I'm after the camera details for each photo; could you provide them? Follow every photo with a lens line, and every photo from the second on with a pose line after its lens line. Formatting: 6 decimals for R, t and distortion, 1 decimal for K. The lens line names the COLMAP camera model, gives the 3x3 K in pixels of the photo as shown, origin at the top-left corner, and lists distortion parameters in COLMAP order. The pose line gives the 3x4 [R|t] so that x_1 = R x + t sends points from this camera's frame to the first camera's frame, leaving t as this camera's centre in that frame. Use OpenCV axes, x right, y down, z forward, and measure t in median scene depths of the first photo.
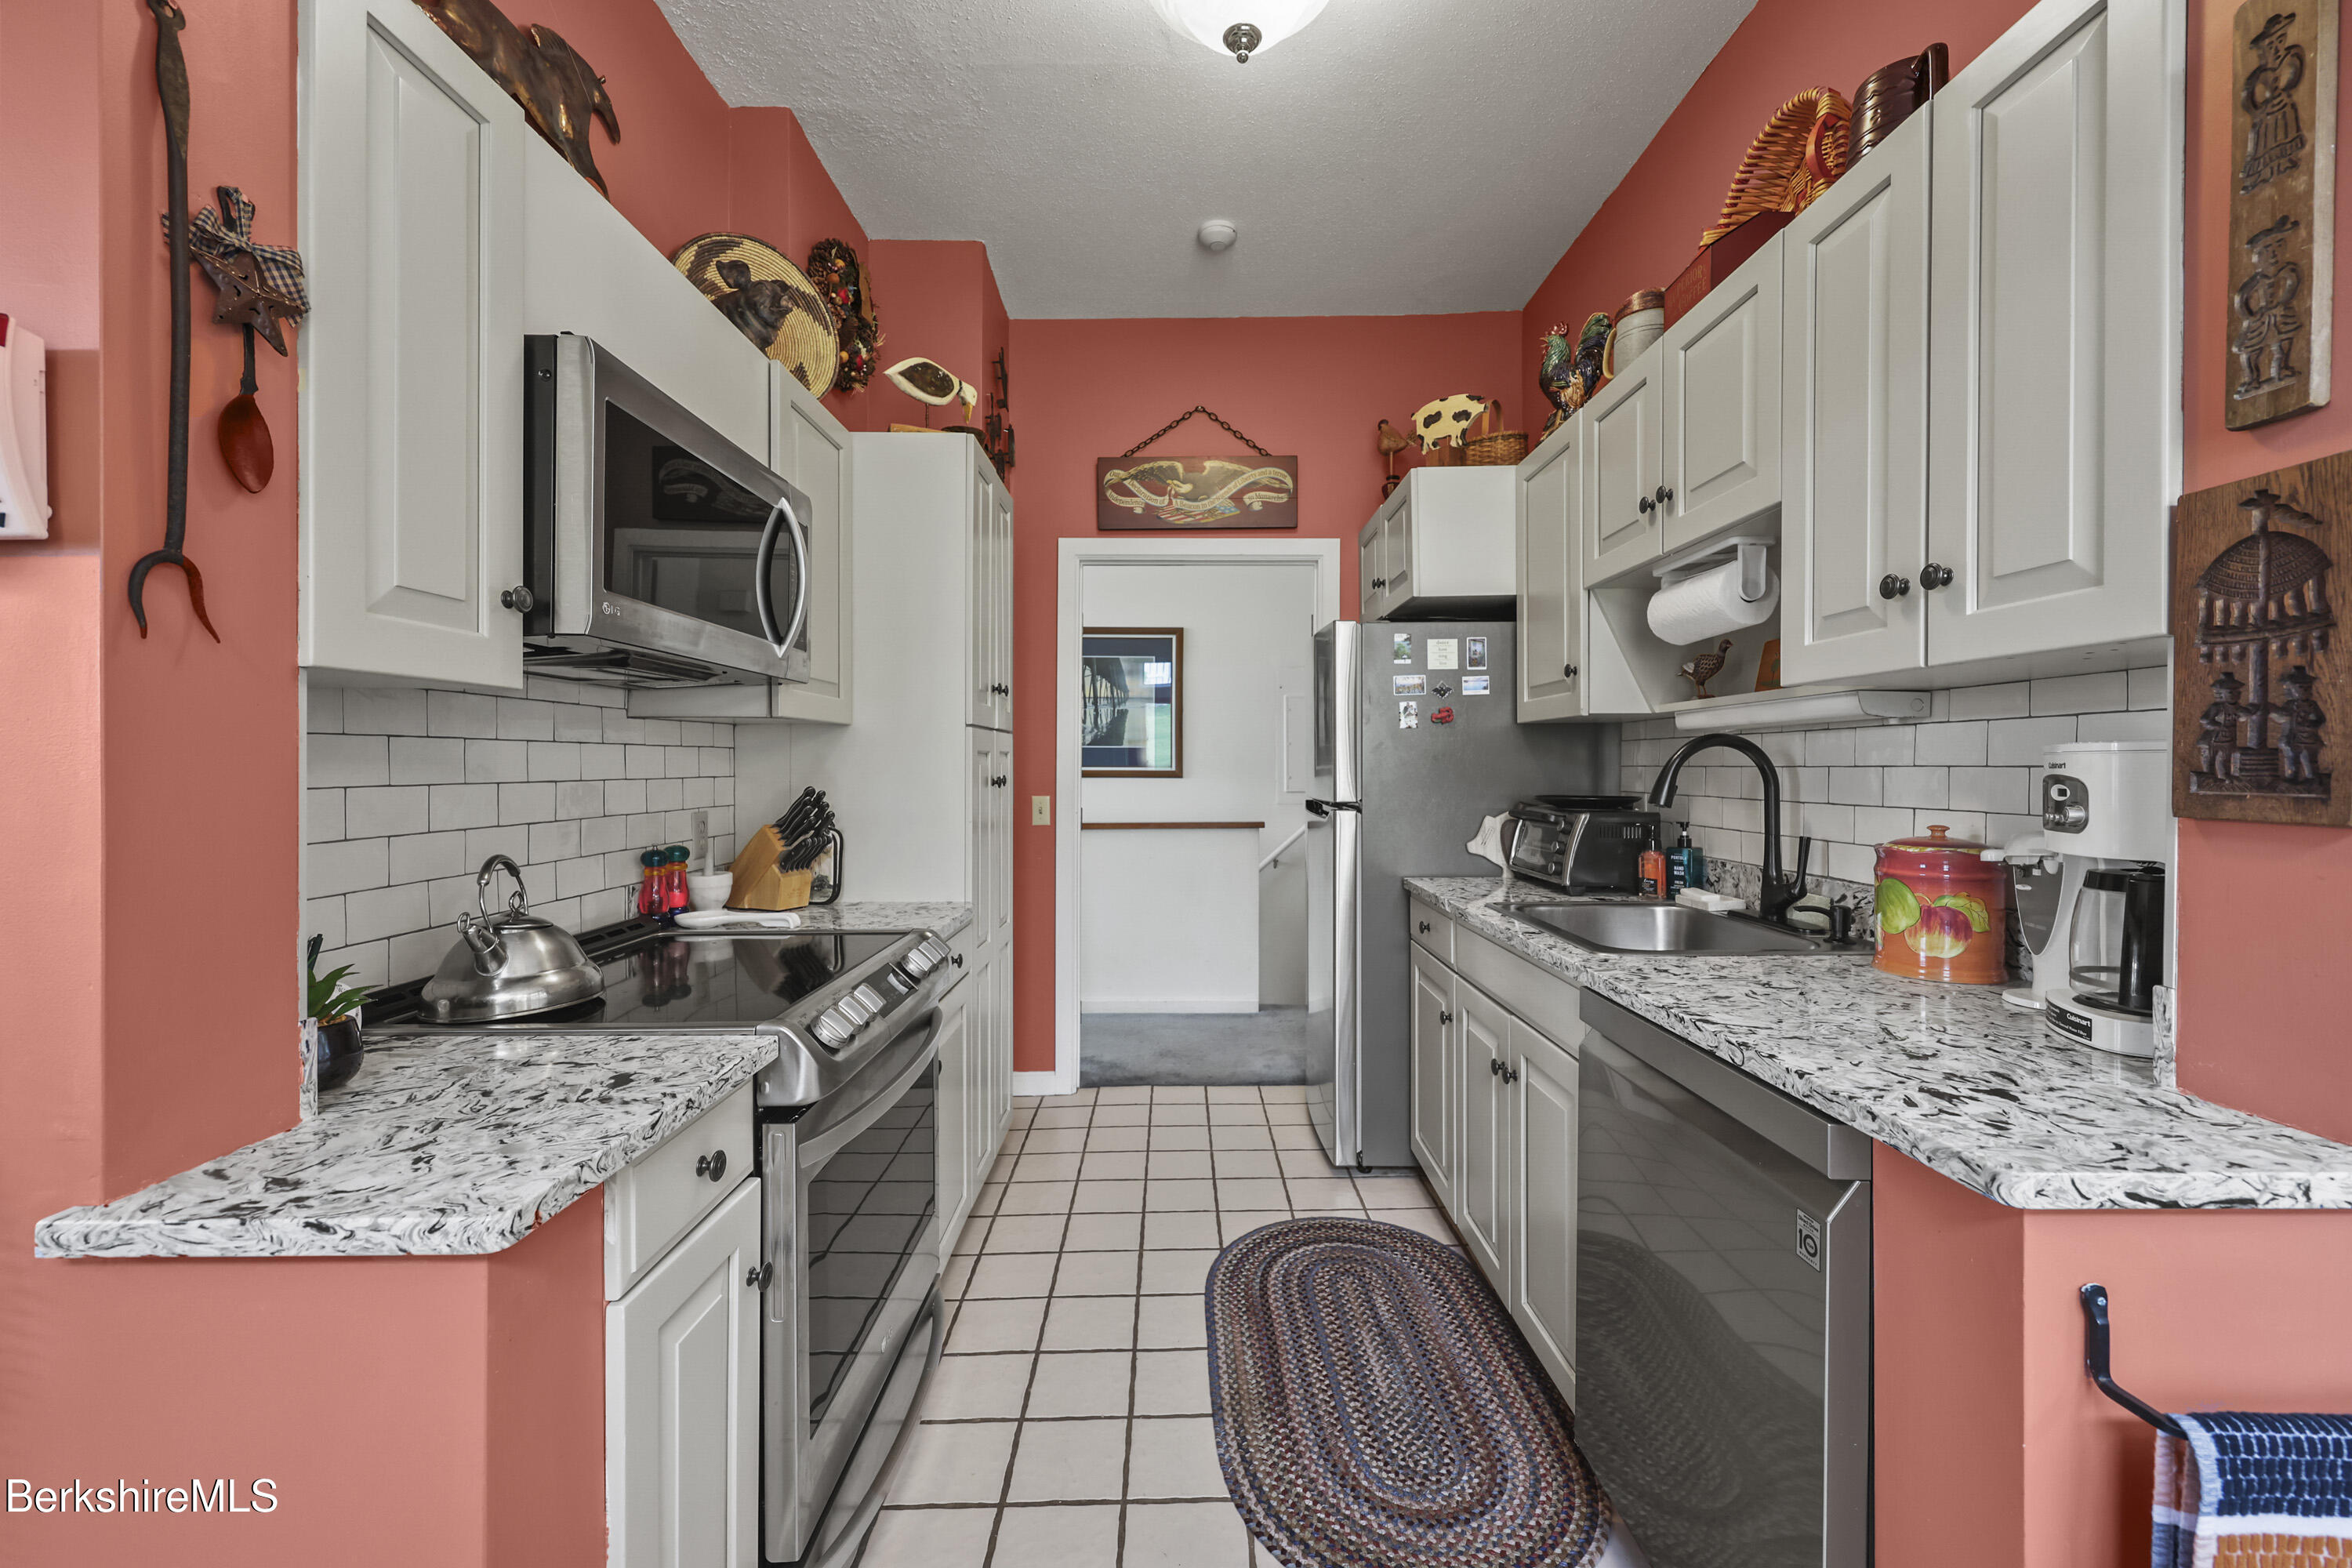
lens RADIAL K [[949.0, 0, 1186.2], [0, 949.0, 773.1], [0, 0, 1]] dist [0.001594, 0.000149]
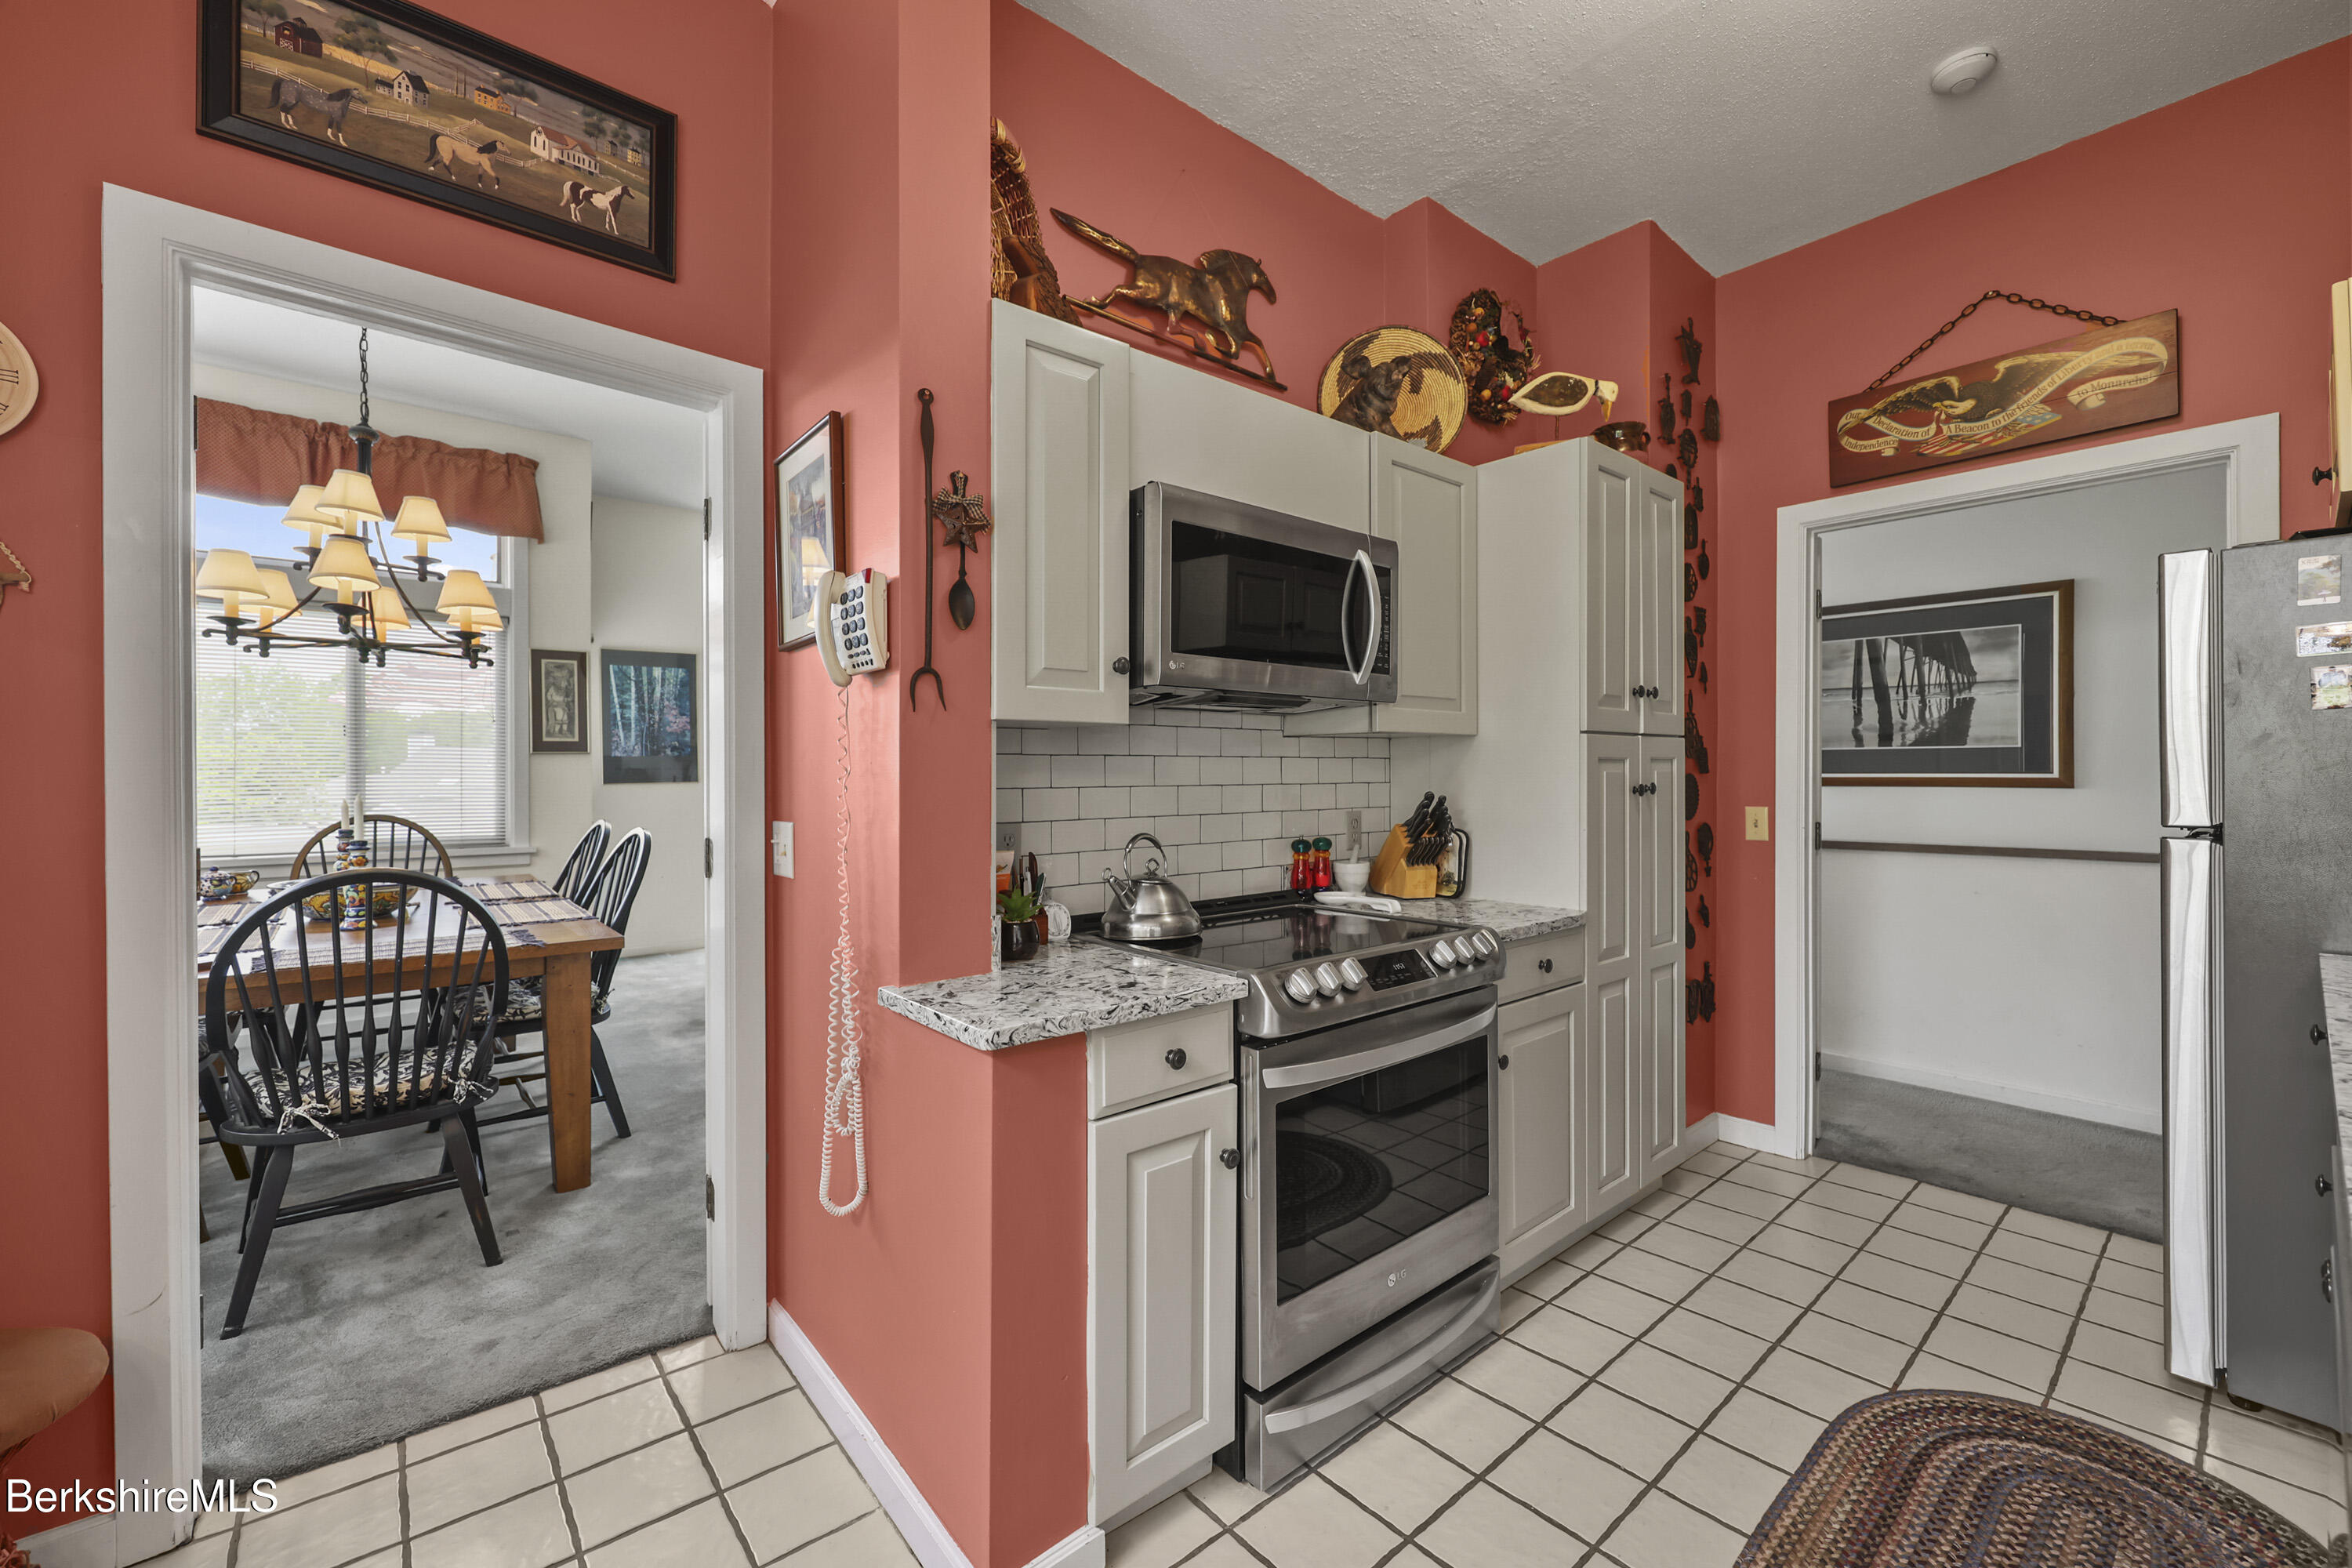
lens RADIAL K [[949.0, 0, 1178.9], [0, 949.0, 774.7], [0, 0, 1]] dist [0.001594, 0.000149]
pose [[0.640692, -0.000859, -0.767798, 0.294138], [-0.003048, 0.999989, -0.003661, -0.000991], [0.767792, 0.004686, 0.640682, 0.049547]]
